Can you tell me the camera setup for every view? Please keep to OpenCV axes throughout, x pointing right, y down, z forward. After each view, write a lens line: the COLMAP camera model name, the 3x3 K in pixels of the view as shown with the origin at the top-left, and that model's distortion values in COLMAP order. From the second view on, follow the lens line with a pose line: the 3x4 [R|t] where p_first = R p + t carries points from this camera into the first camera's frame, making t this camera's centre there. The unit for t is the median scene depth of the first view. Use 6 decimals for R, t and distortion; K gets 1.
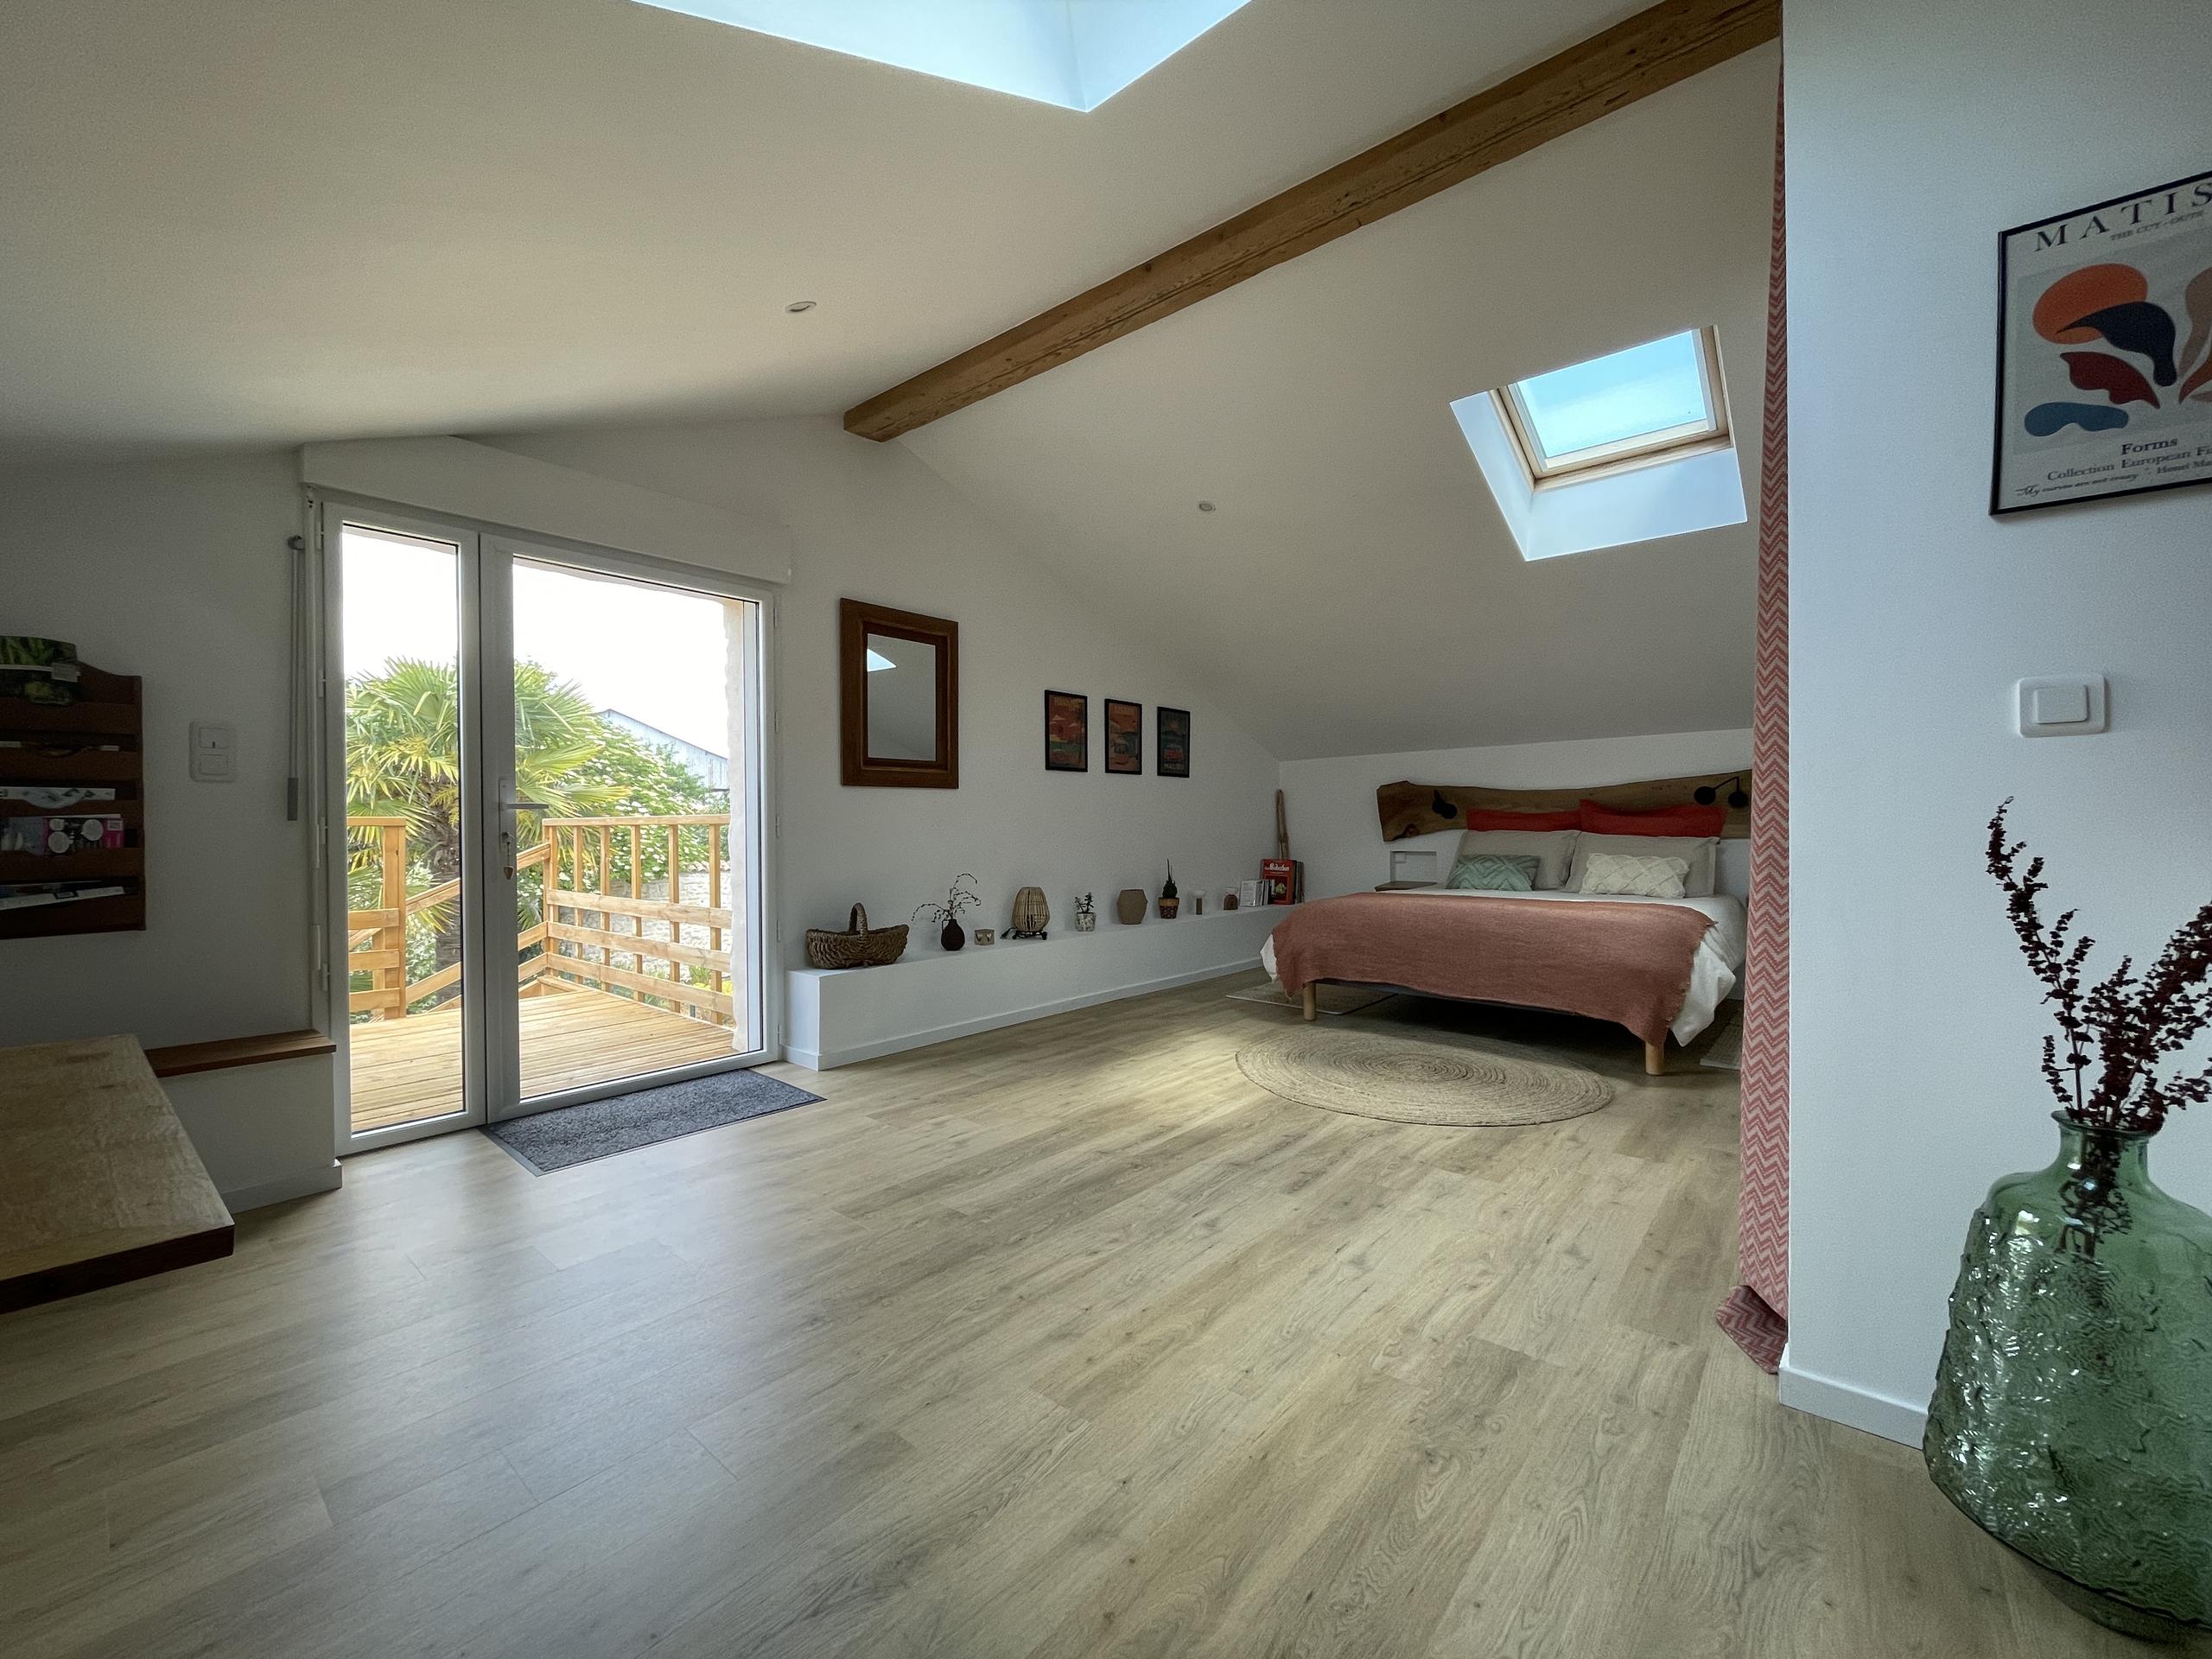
lens RADIAL K [[893.8, 0, 1111.0], [0, 893.8, 828.4], [0, 0, 1]] dist [0.000086, -0.000117]
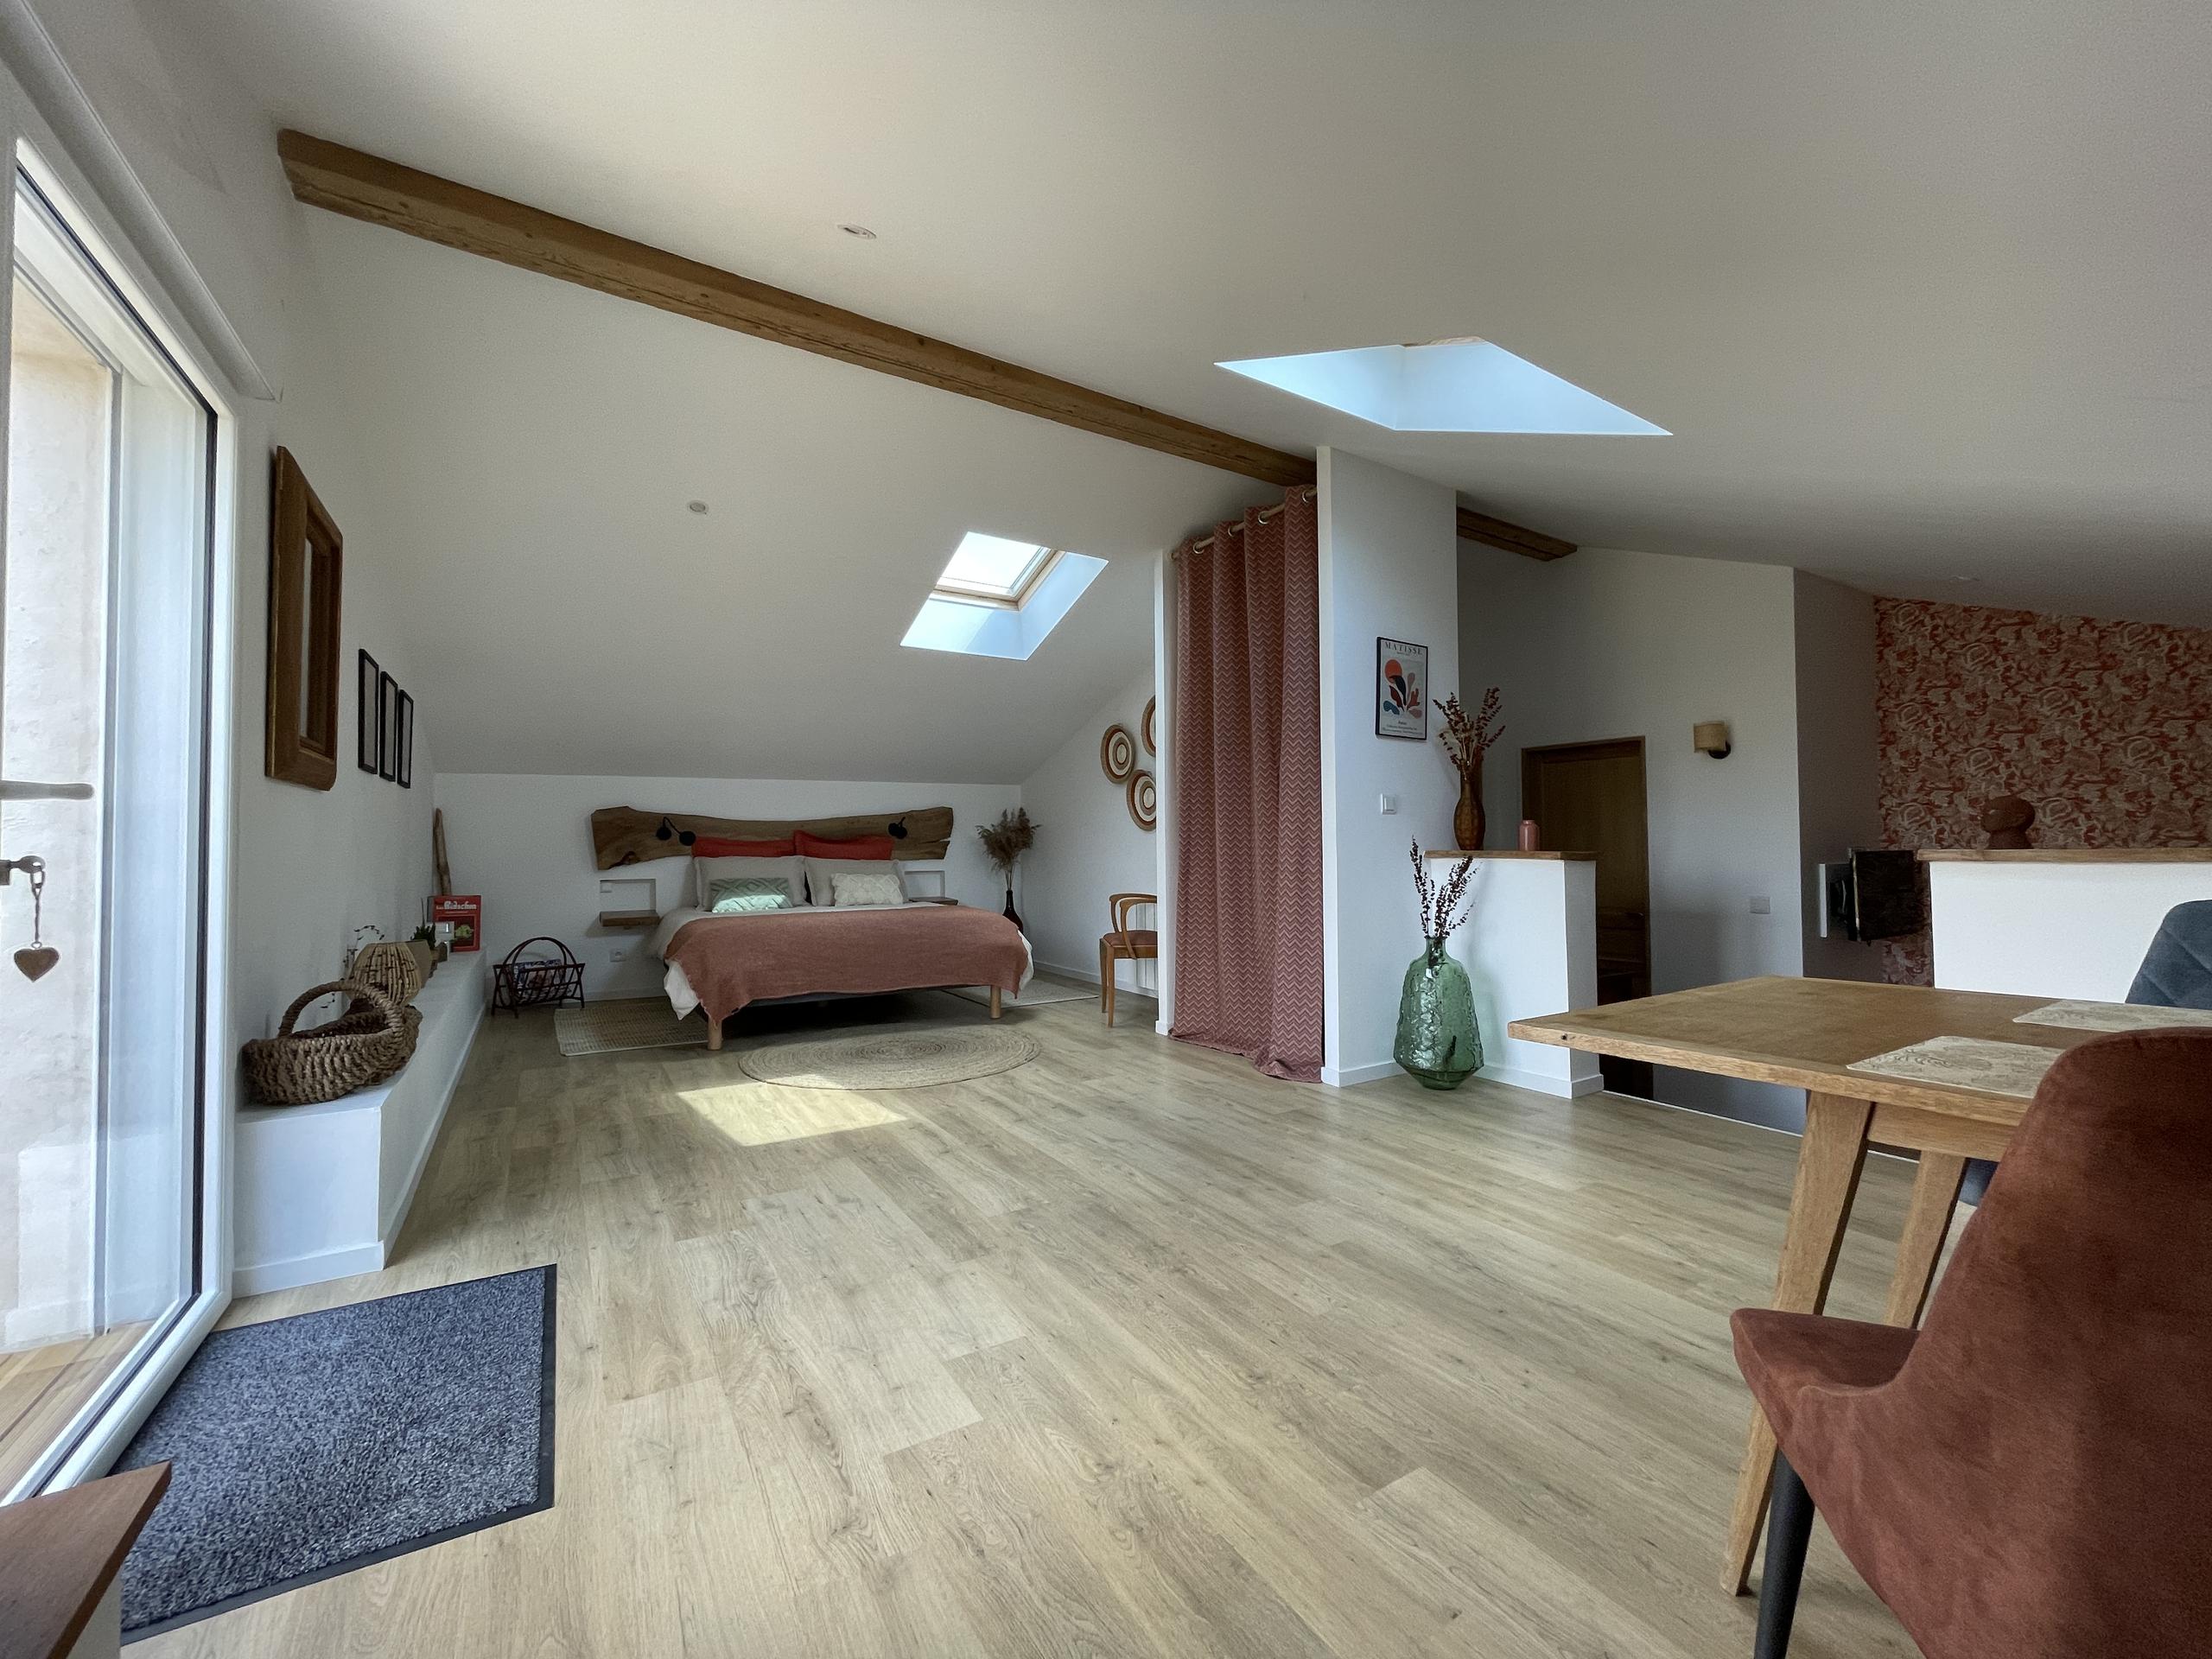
lens RADIAL K [[893.8, 0, 1111.0], [0, 893.8, 828.4], [0, 0, 1]] dist [0.000086, -0.000117]
pose [[0.300943, 0.024136, 0.953337, -0.857240], [0.010342, 0.999538, -0.028570, 0.007217], [-0.953586, 0.018457, 0.300554, 0.423364]]
